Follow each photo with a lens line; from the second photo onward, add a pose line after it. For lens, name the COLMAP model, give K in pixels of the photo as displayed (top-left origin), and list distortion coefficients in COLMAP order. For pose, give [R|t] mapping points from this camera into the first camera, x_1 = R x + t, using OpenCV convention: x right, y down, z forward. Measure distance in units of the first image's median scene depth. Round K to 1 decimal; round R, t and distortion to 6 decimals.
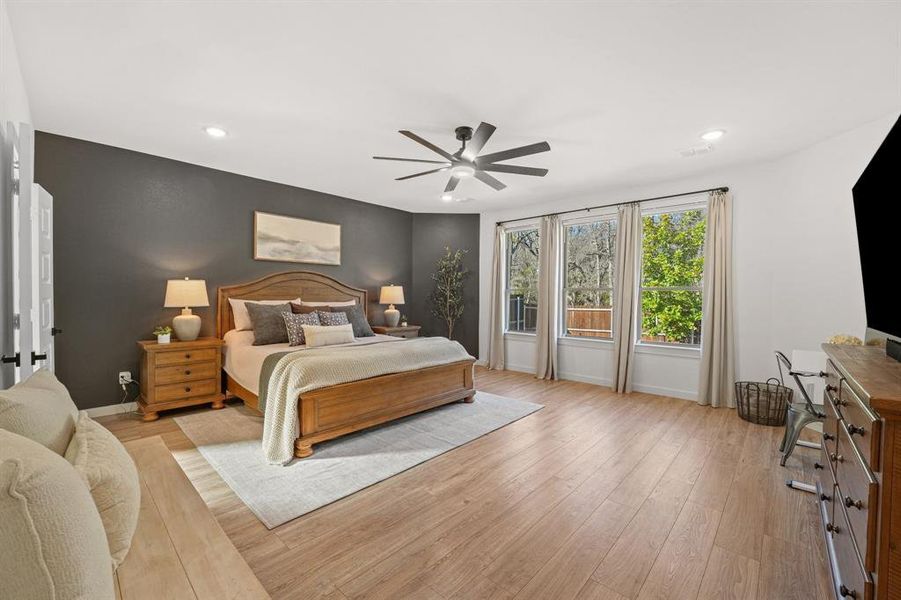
lens RADIAL K [[367.4, 0, 450.5], [0, 367.4, 298.5], [0, 0, 1]] dist [-0.035954, 0.006988]
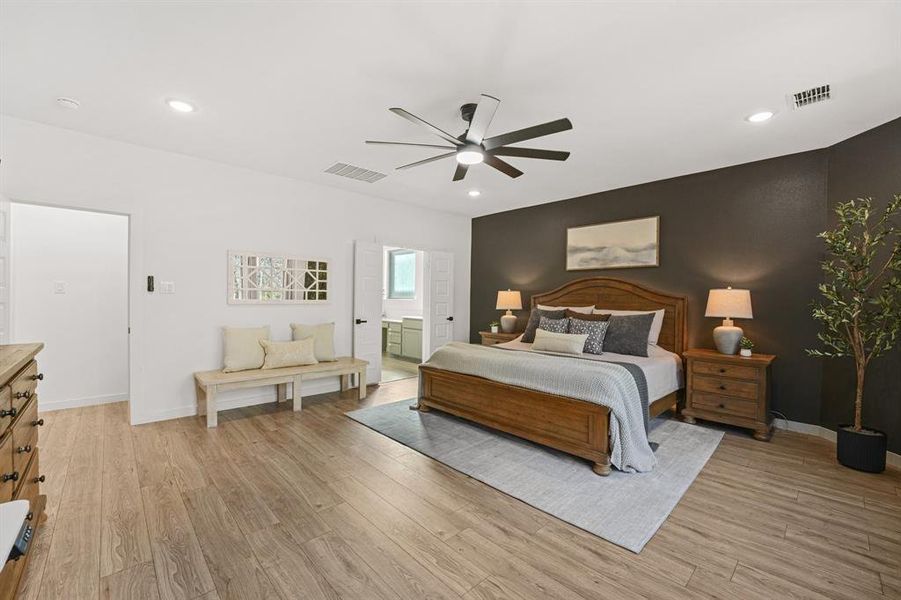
lens RADIAL K [[390.1, 0, 458.2], [0, 390.1, 290.0], [0, 0, 1]] dist [-0.008368, -0.000056]
pose [[-0.078466, -0.034822, -0.996308, 0.685726], [-0.022870, 0.999190, -0.033122, 0.000474], [0.996654, 0.020187, -0.079199, 0.748894]]
